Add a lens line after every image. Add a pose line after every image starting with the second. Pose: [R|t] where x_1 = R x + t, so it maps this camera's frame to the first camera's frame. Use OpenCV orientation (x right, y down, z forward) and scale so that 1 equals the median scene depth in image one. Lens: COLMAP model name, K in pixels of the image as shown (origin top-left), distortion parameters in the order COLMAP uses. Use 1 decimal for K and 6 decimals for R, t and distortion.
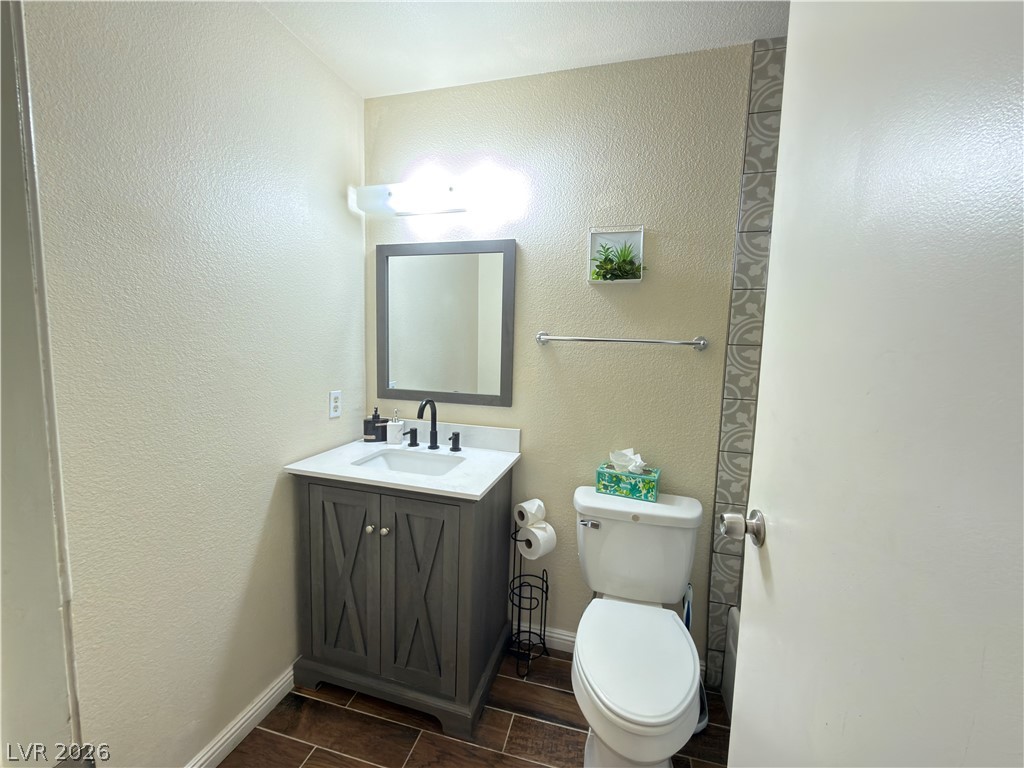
lens RADIAL K [[410.3, 0, 512.0], [0, 410.3, 384.0], [0, 0, 1]] dist [-0.003722, -0.000469]
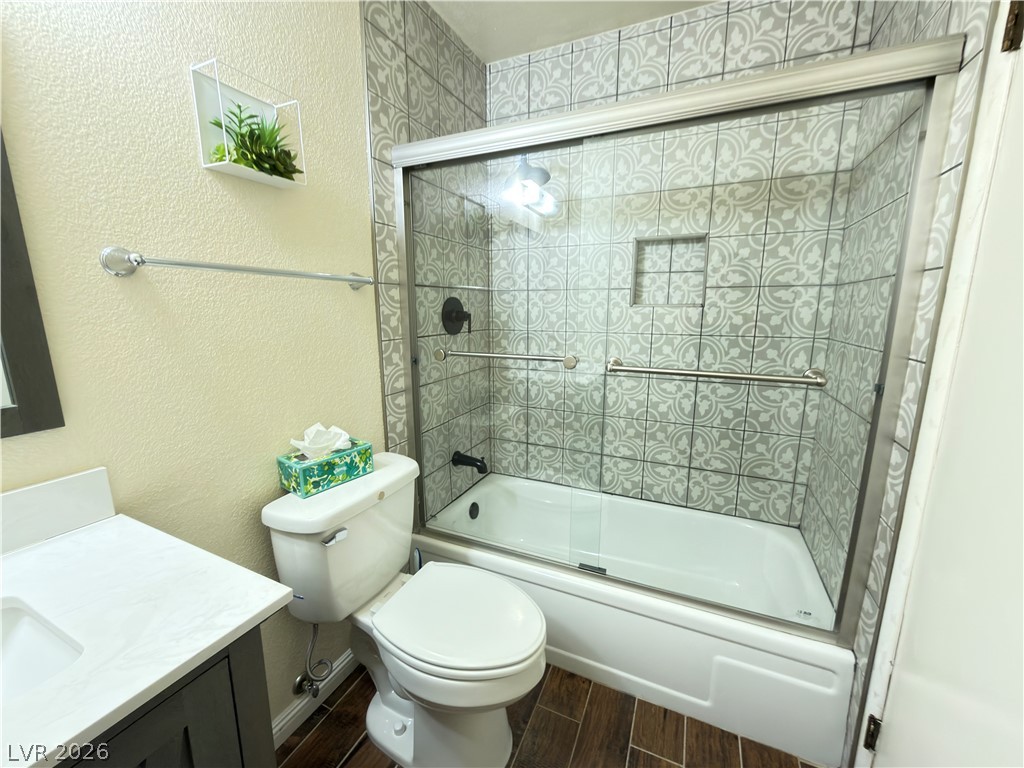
lens RADIAL K [[410.3, 0, 512.0], [0, 410.3, 384.0], [0, 0, 1]] dist [-0.003722, -0.000469]
pose [[0.160516, -0.214174, 0.963517, -0.373247], [0.095638, 0.974956, 0.200784, -0.029738], [-0.982389, 0.059920, 0.176980, 0.541371]]
